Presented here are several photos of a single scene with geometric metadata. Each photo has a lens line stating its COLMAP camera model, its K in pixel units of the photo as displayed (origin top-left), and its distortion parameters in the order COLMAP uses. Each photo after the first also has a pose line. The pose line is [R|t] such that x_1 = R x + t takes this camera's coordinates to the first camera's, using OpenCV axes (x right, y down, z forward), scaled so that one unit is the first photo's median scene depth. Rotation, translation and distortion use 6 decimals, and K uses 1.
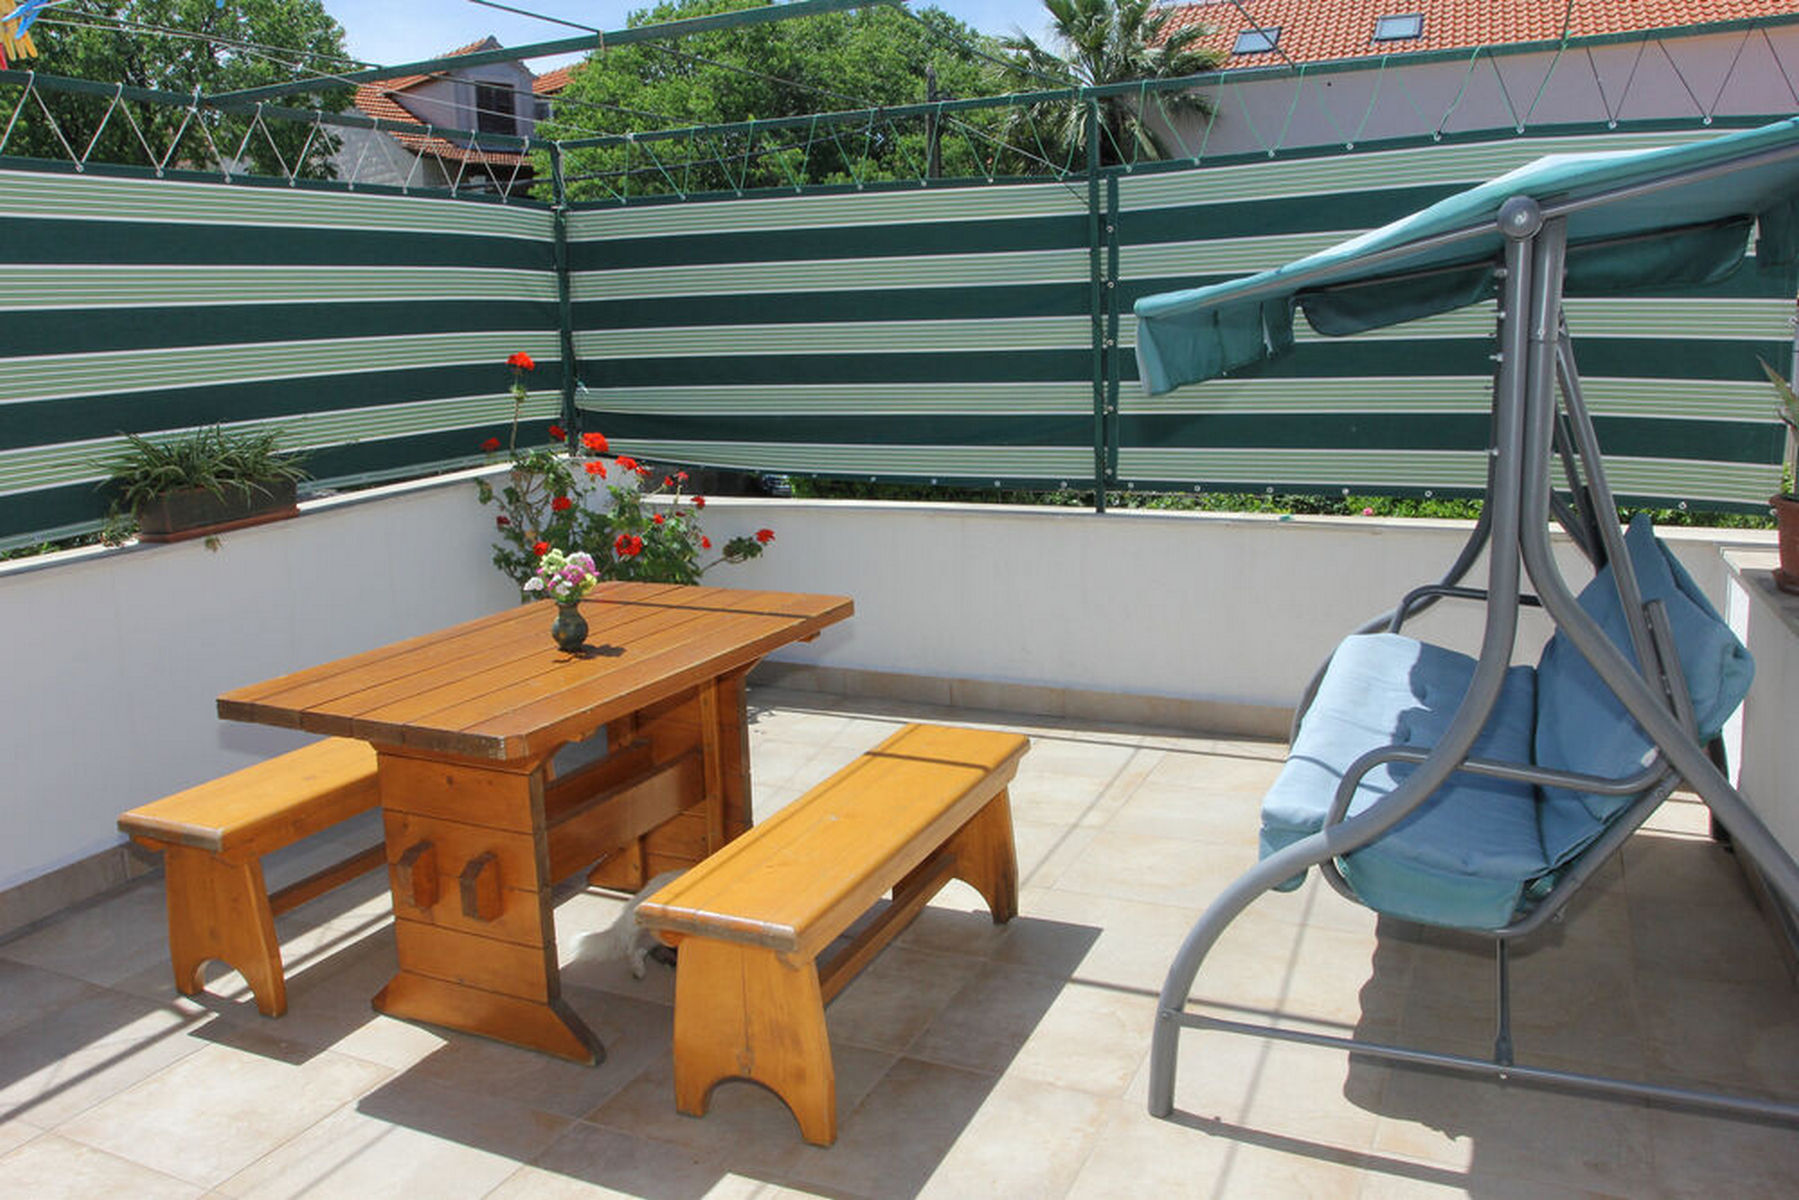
lens RADIAL K [[1417.1, 0, 895.1], [0, 1417.1, 597.1], [0, 0, 1]] dist [-0.084404, 0.047480]
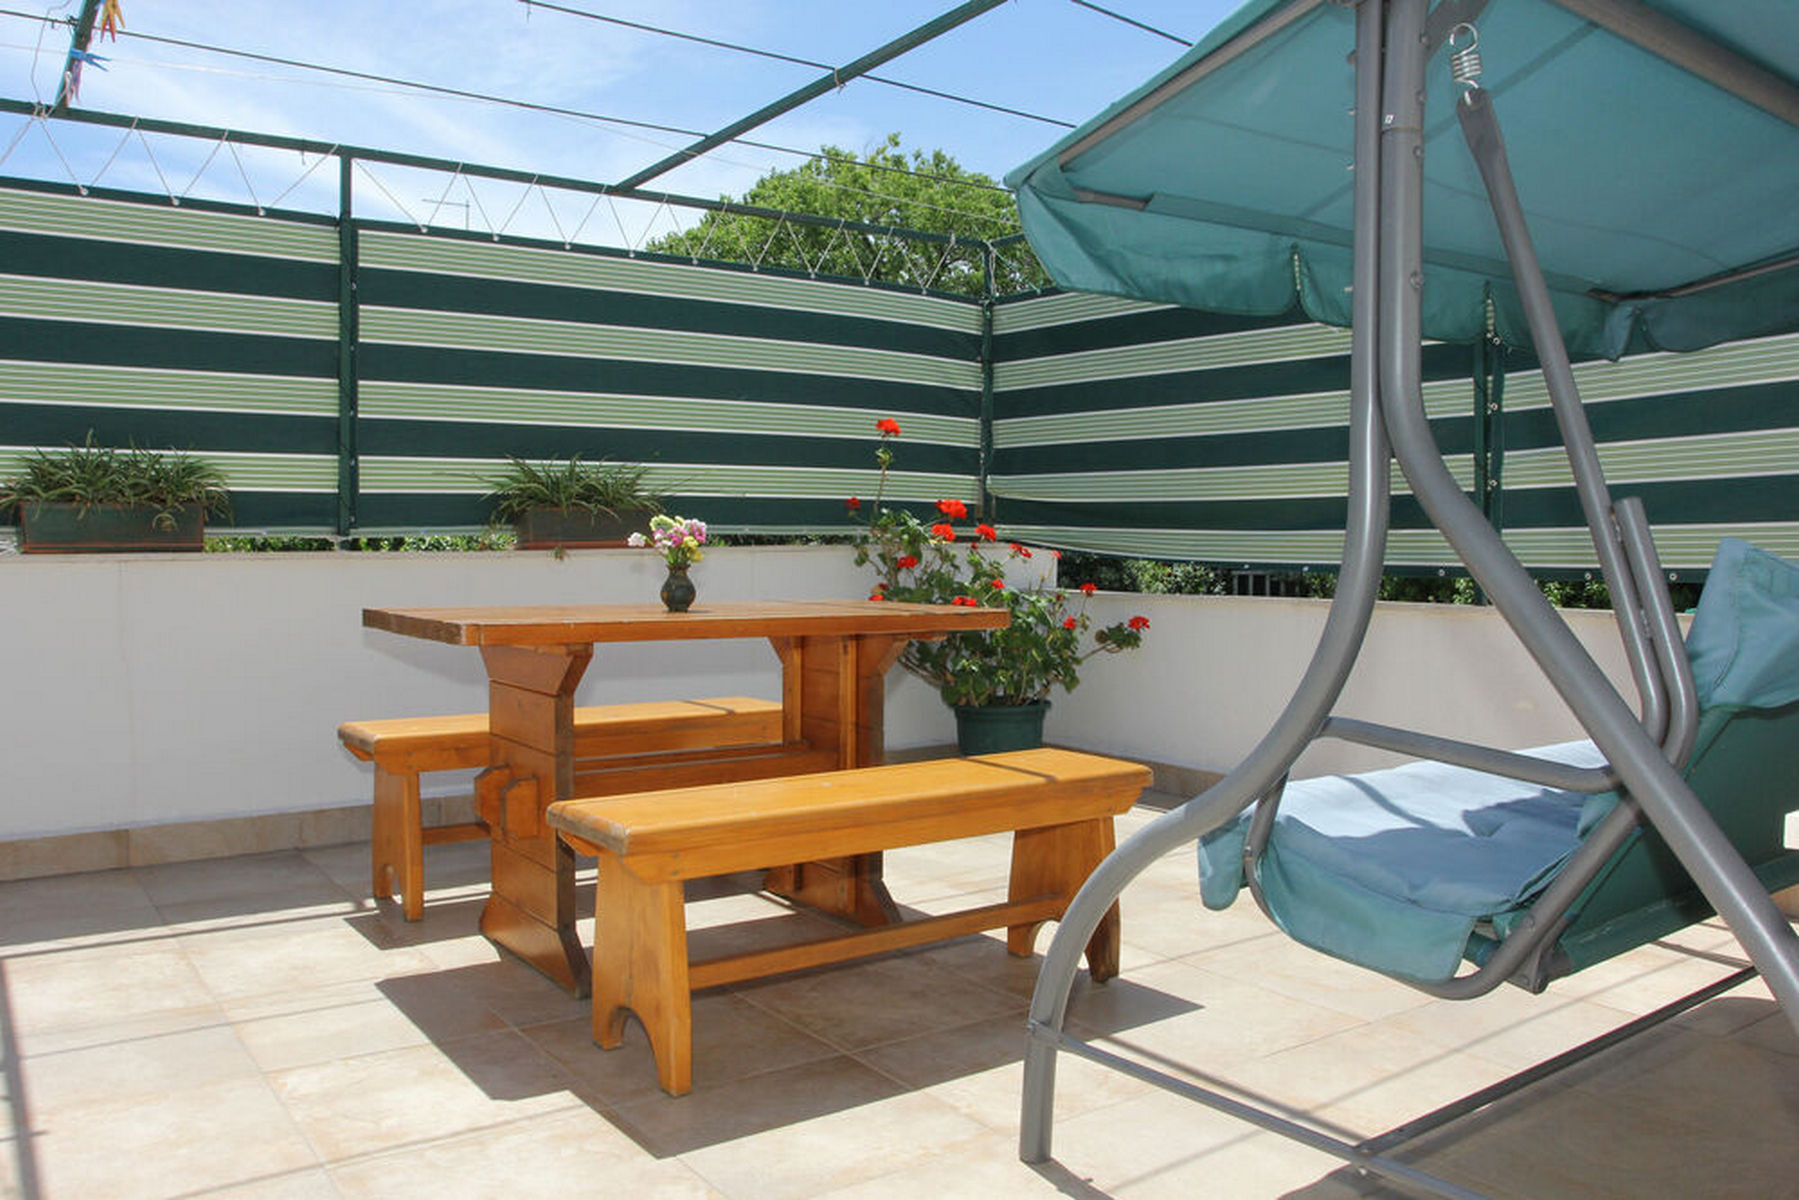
lens RADIAL K [[1417.1, 0, 895.1], [0, 1417.1, 597.1], [0, 0, 1]] dist [-0.084404, 0.047480]
pose [[0.869250, 0.051002, -0.491735, 0.375916], [-0.124079, 0.985334, -0.117139, 0.114829], [0.478549, 0.162837, 0.862830, 0.157760]]
